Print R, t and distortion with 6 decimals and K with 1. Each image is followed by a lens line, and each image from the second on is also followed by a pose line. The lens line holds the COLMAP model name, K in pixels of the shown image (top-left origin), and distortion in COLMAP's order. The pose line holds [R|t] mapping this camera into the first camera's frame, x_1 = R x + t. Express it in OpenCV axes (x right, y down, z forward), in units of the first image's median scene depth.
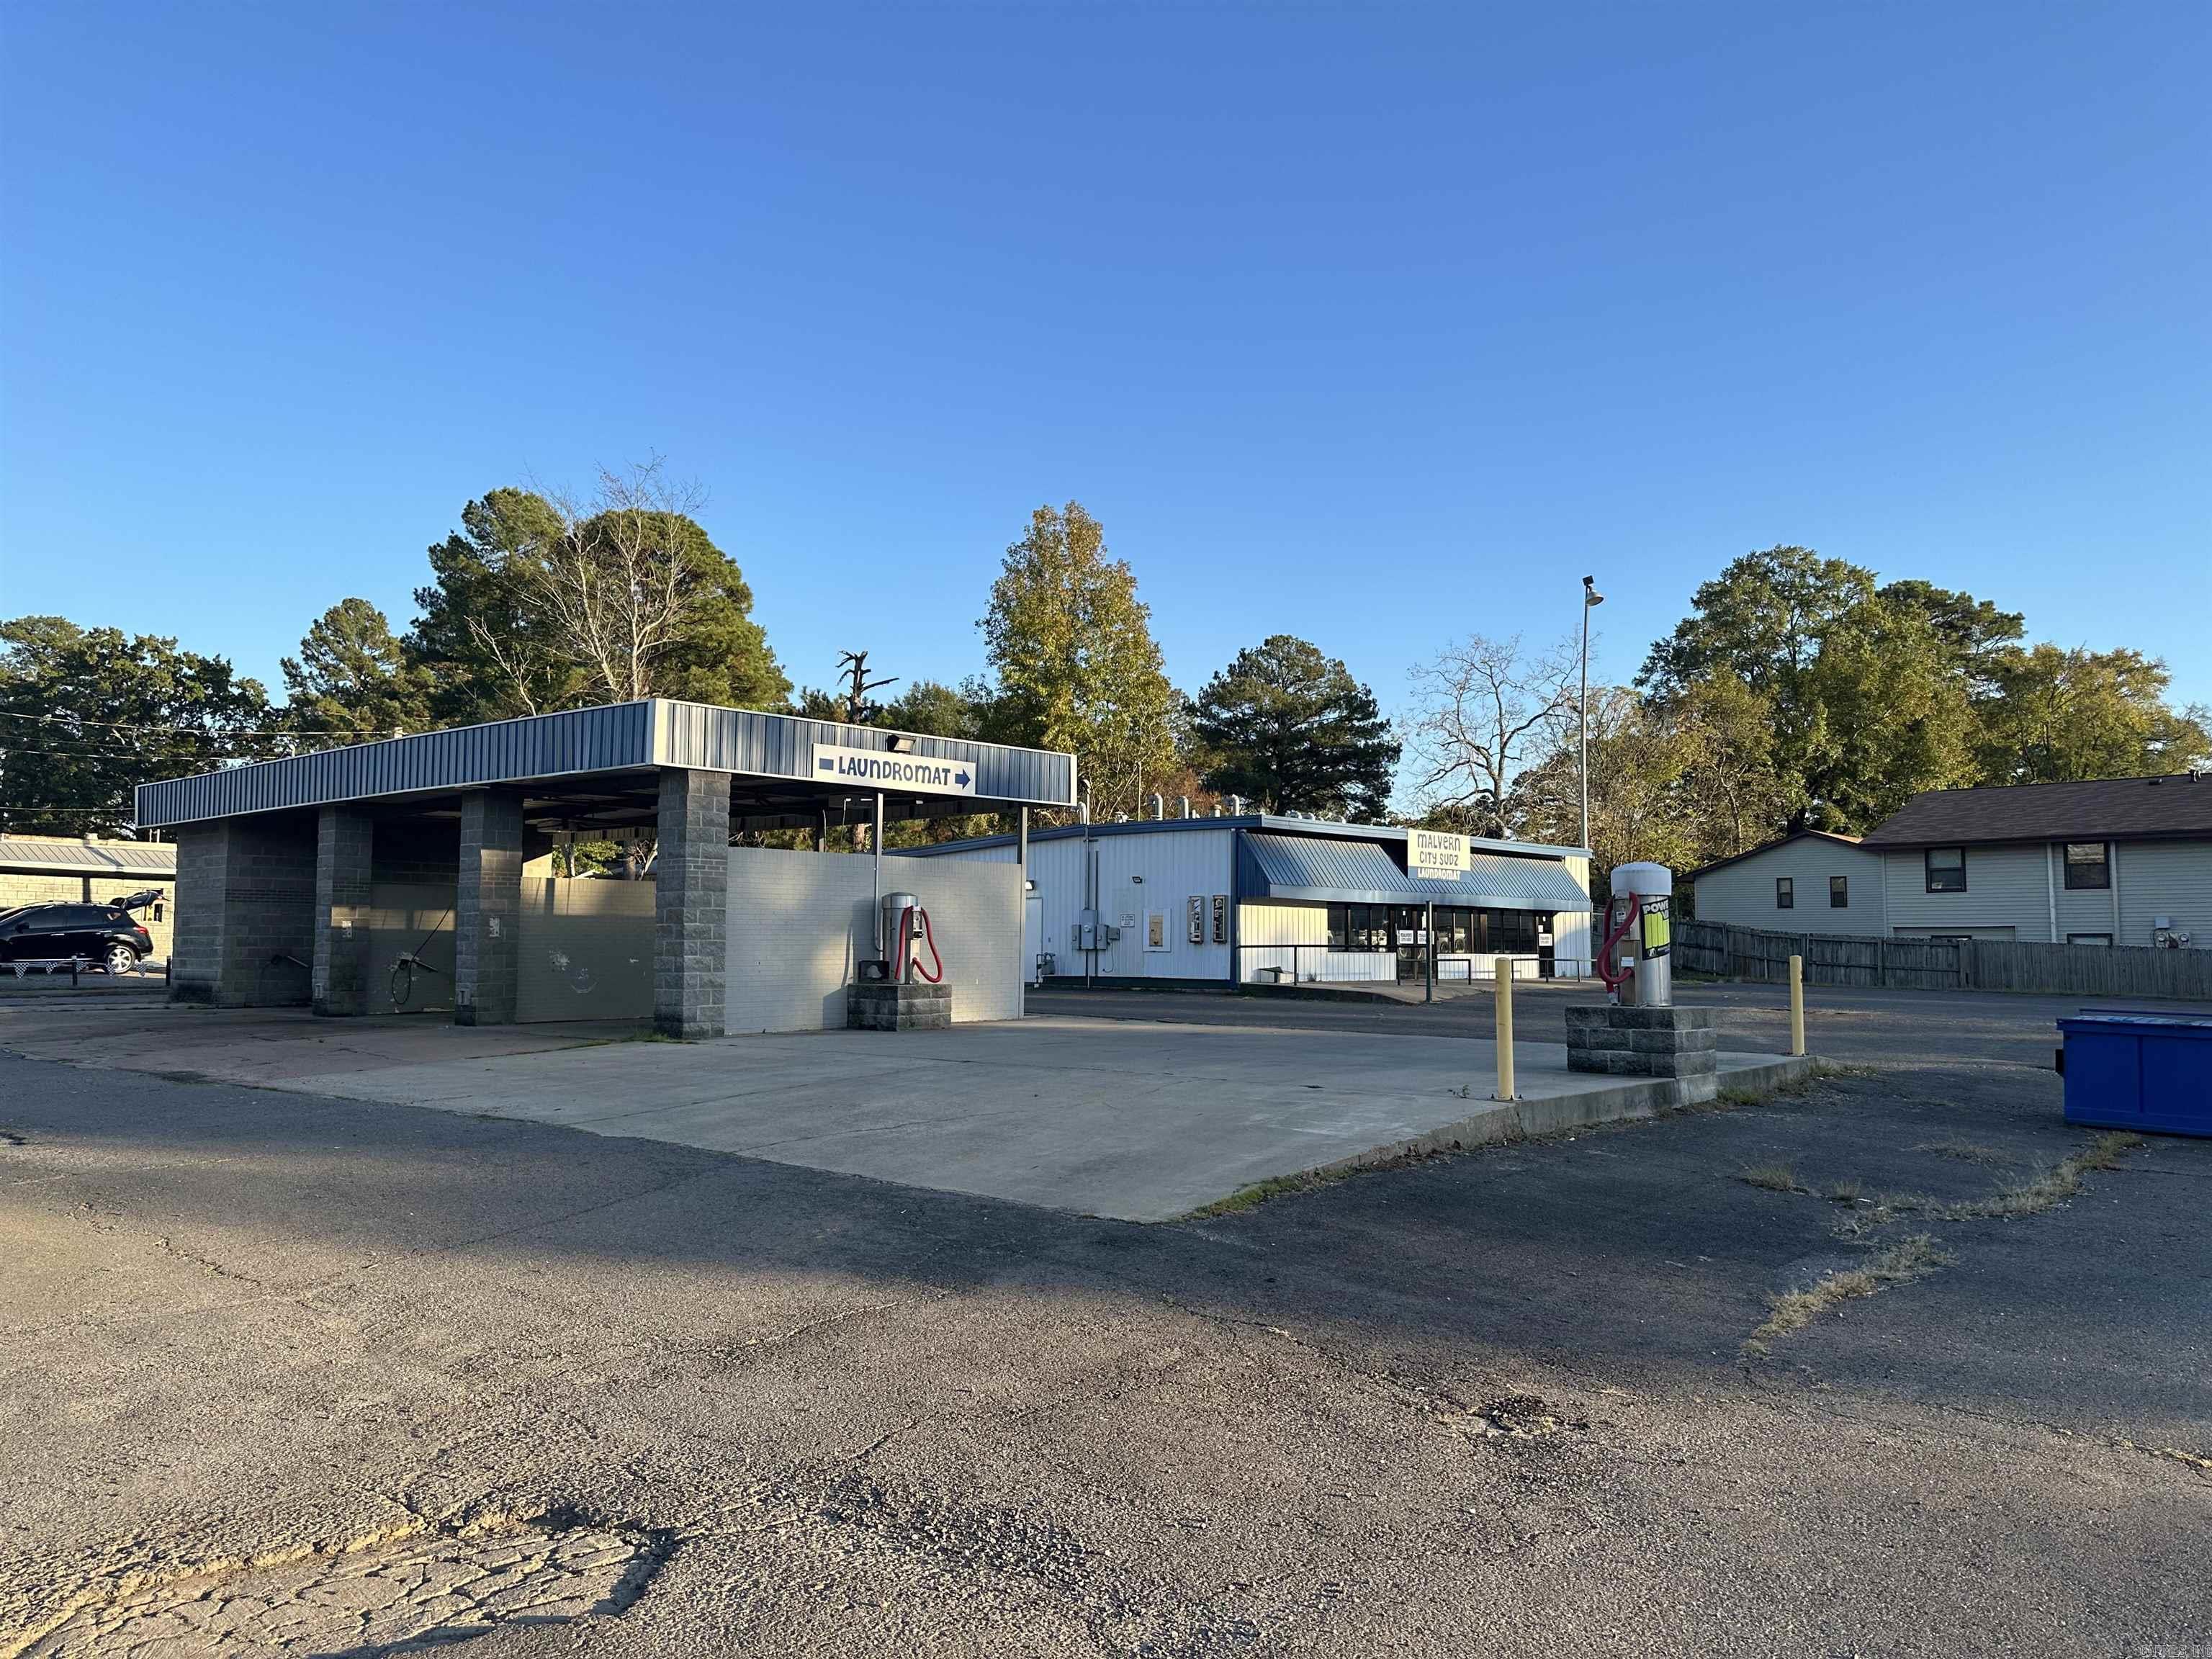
lens RADIAL K [[1542.1, 0, 1106.0], [0, 1542.1, 829.5], [0, 0, 1]] dist [0.115406, -0.156771]
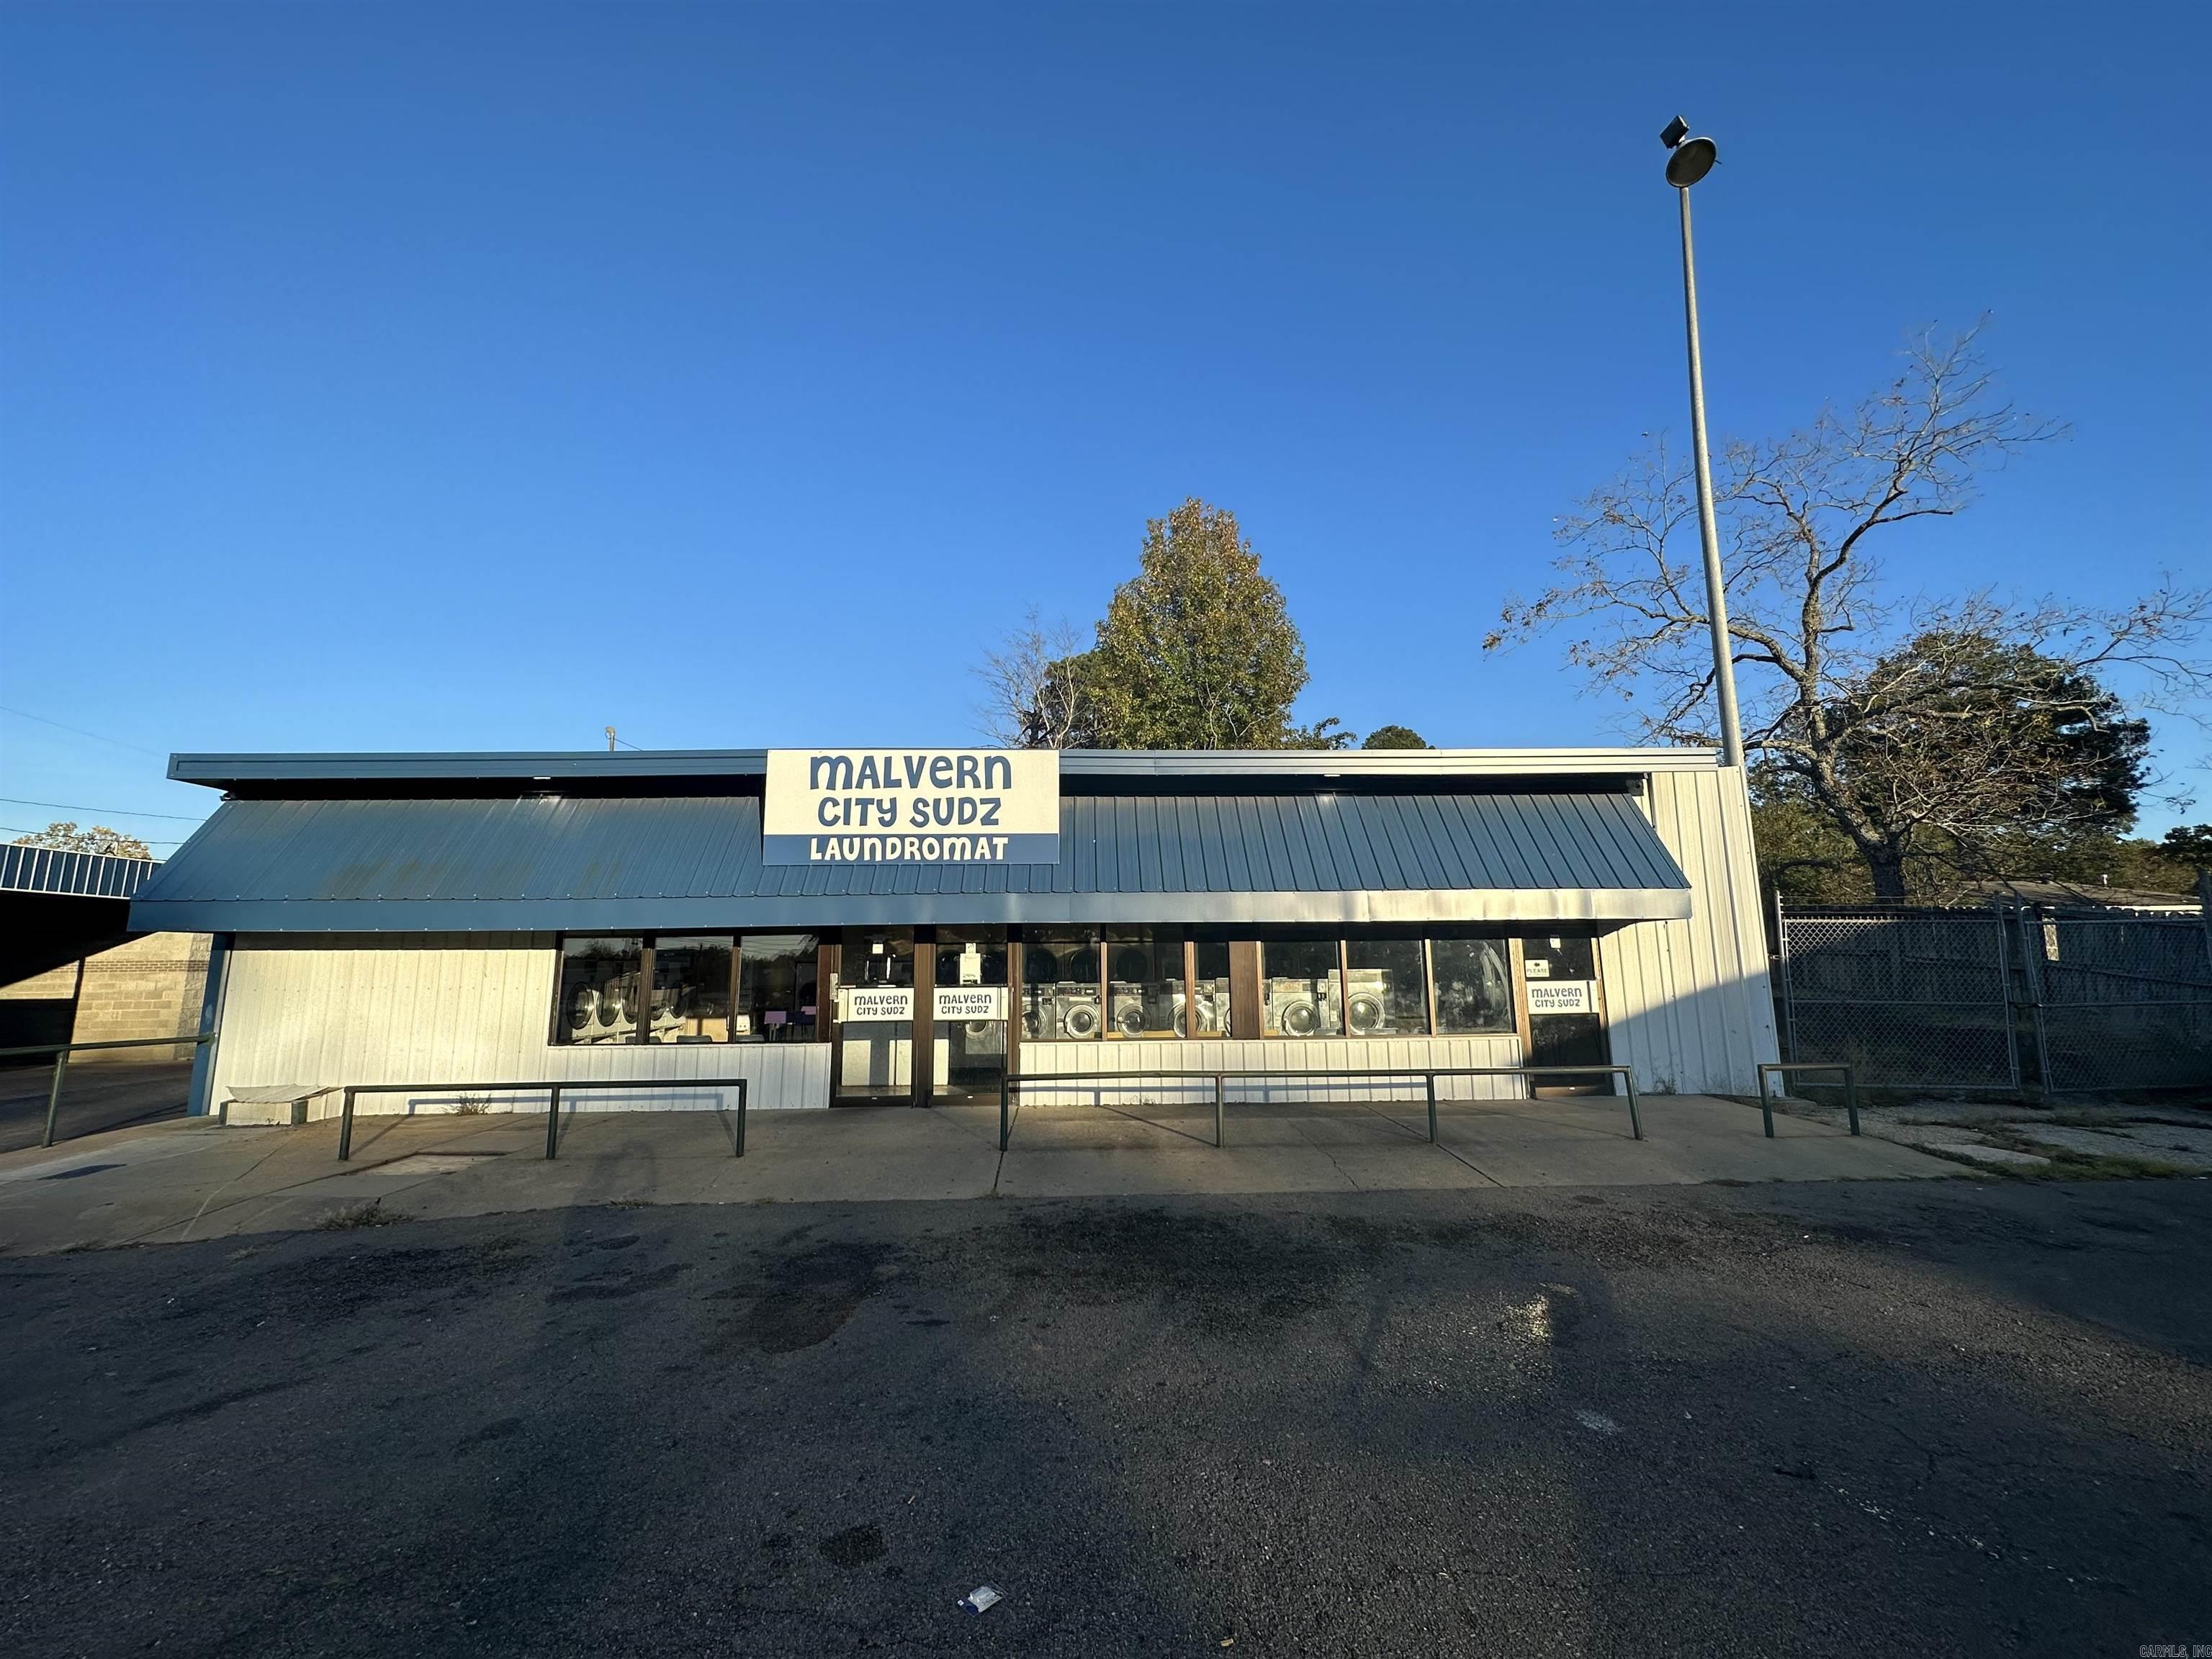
lens RADIAL K [[885.9, 0, 1113.0], [0, 885.9, 832.4], [0, 0, 1]] dist [-0.000530, -0.000233]
pose [[0.698754, -0.123040, -0.704701, 0.424961], [0.068080, 0.992064, -0.105707, 0.053741], [0.712115, 0.025887, 0.701586, 0.895334]]
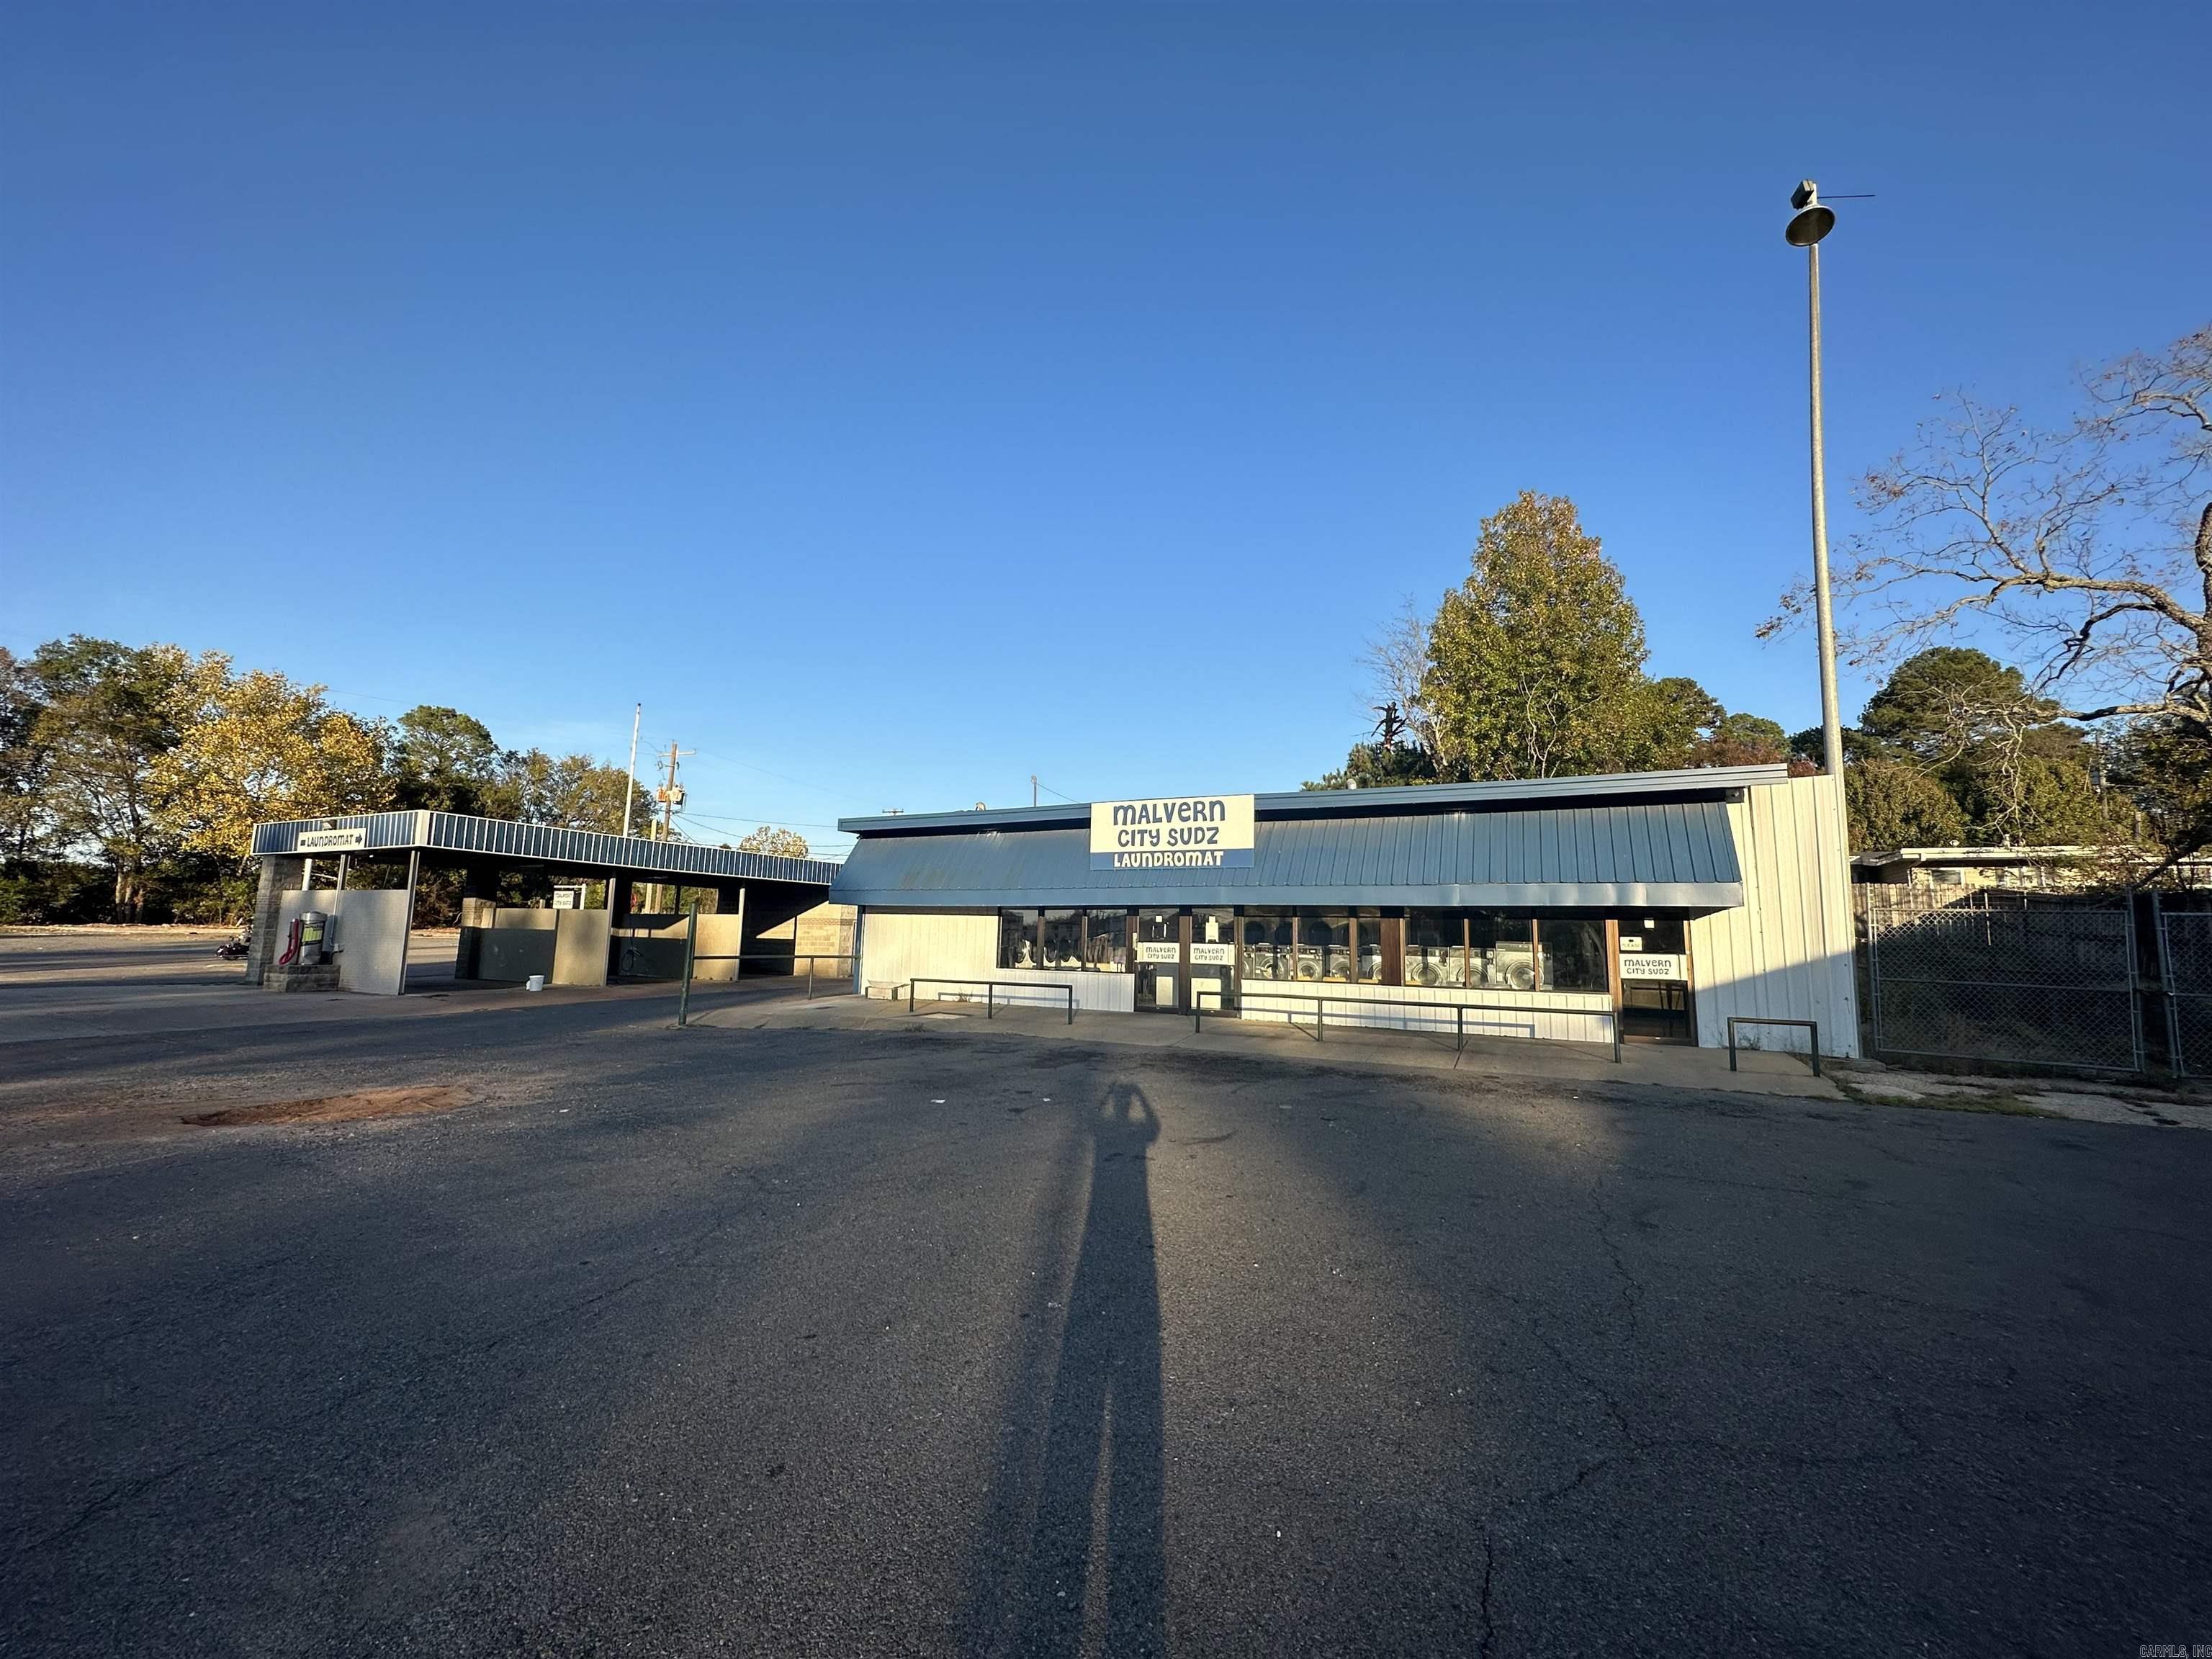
lens RADIAL K [[885.9, 0, 1113.0], [0, 885.9, 832.4], [0, 0, 1]] dist [-0.000530, -0.000233]
pose [[0.277274, -0.114283, -0.953970, 0.589812], [0.053577, 0.993195, -0.103410, 0.056881], [0.959296, -0.022438, 0.281510, 0.889052]]
